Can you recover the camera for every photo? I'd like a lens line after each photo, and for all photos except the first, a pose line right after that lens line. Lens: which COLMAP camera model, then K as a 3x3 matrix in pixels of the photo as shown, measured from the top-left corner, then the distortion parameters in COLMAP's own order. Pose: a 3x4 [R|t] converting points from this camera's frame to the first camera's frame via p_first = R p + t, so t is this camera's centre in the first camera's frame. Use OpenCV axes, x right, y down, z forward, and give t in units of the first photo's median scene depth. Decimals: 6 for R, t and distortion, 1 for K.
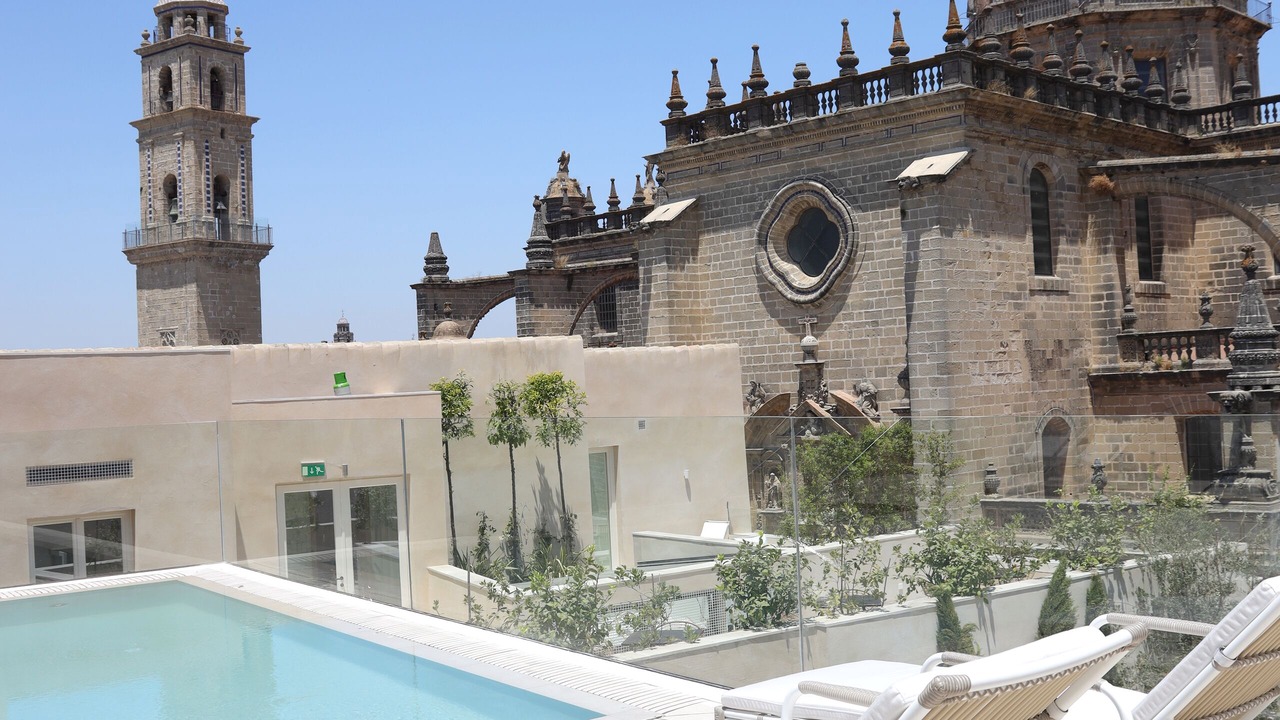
lens RADIAL K [[1343.6, 0, 640.0], [0, 1343.6, 360.0], [0, 0, 1]] dist [-0.087905, 0.005736]
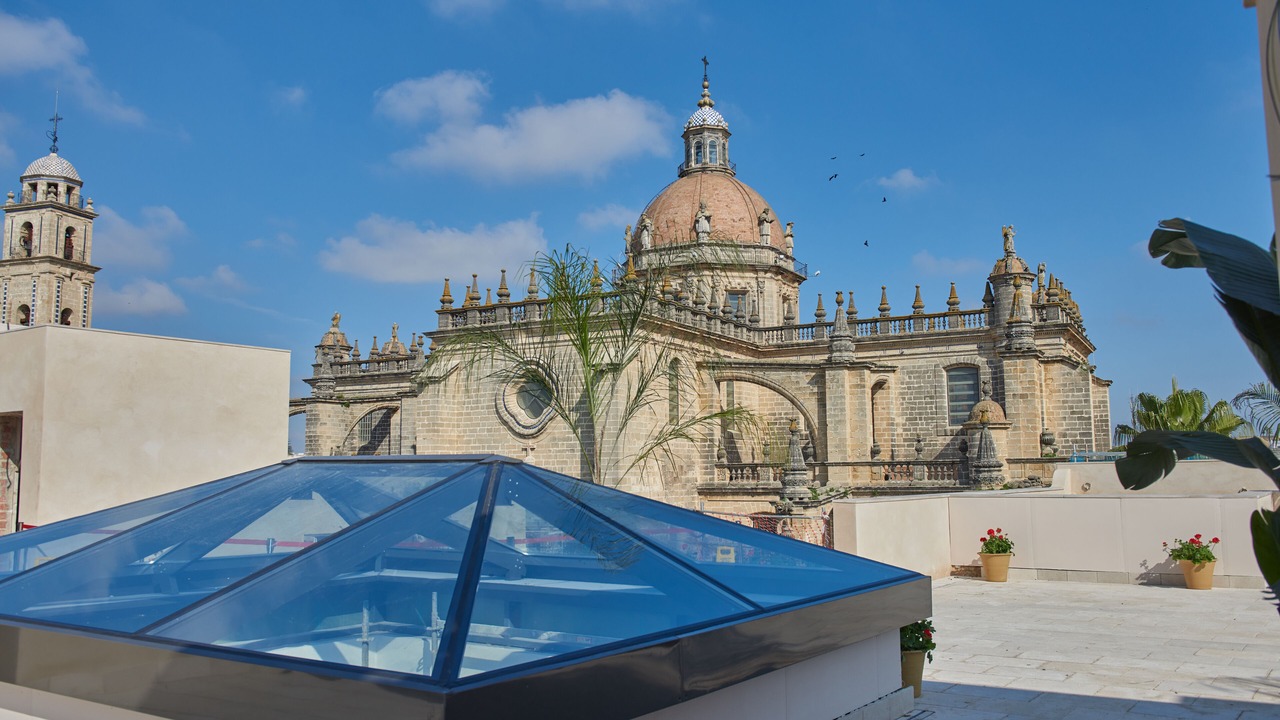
lens RADIAL K [[1027.0, 0, 640.0], [0, 1027.0, 360.0], [0, 0, 1]] dist [-0.034806, 0.000350]
pose [[0.954946, 0.070597, 0.288262, -0.105352], [-0.040516, 0.993213, -0.109022, -0.004192], [-0.294002, 0.092430, 0.951325, -0.196448]]
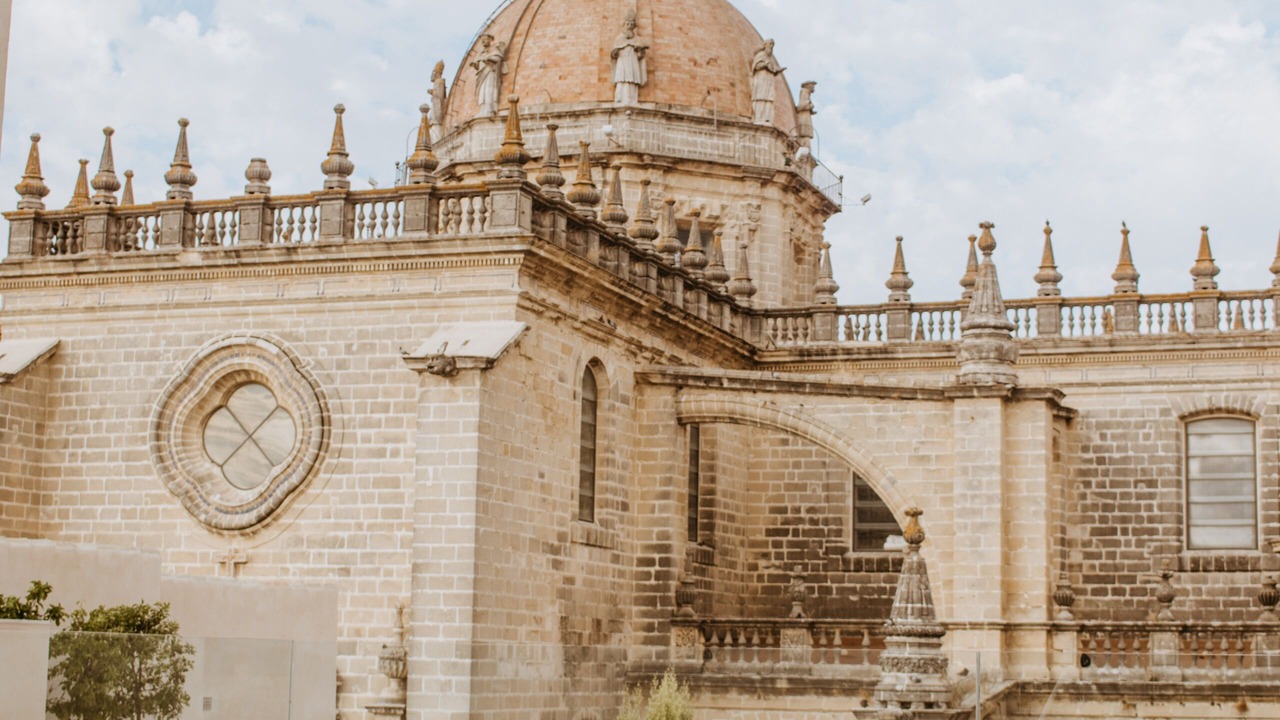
lens RADIAL K [[2109.1, 0, 640.0], [0, 2109.1, 360.0], [0, 0, 1]] dist [-0.152539, 0.027904]
pose [[0.892114, 0.128745, 0.433078, -0.142625], [-0.070035, 0.986361, -0.148956, 0.012300], [-0.446349, 0.102555, 0.888963, 0.026522]]
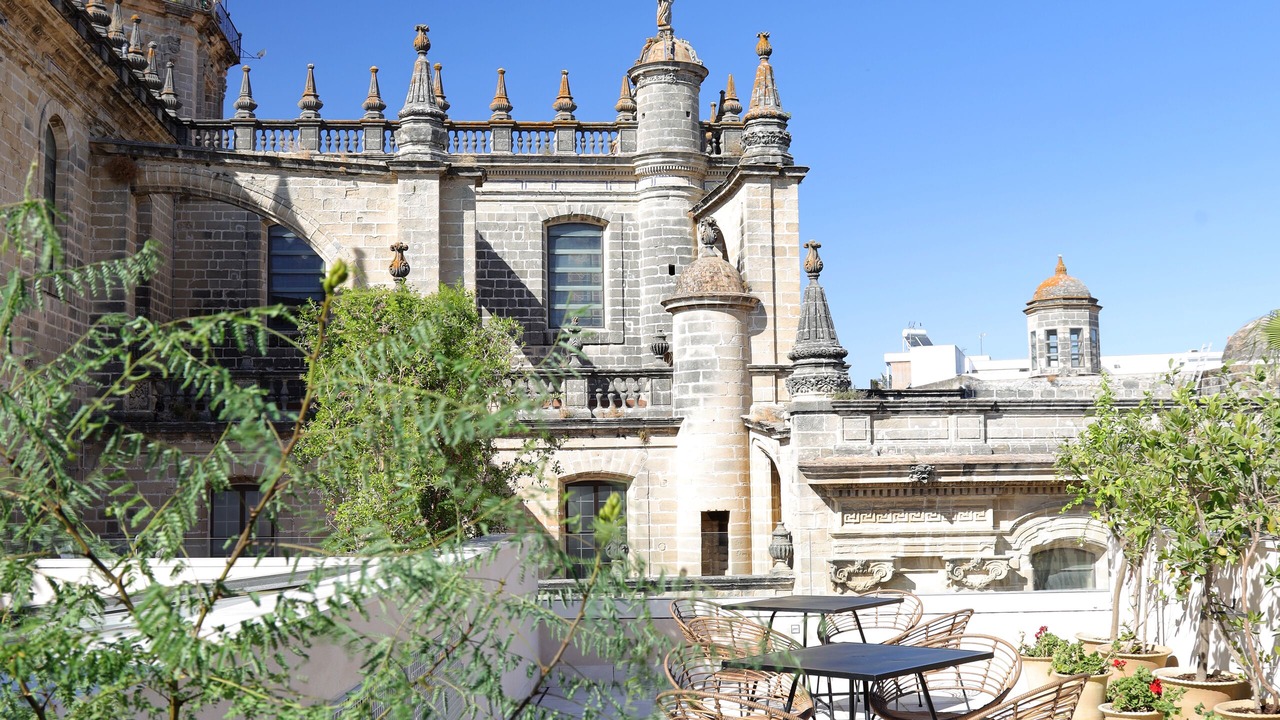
lens RADIAL K [[1364.7, 0, 640.0], [0, 1364.7, 360.0], [0, 0, 1]] dist [-0.075378, 0.015848]
pose [[0.607160, 0.107832, 0.787229, -0.056464], [-0.023771, 0.992770, -0.117654, 0.055335], [-0.794224, 0.052722, 0.605333, 0.319640]]
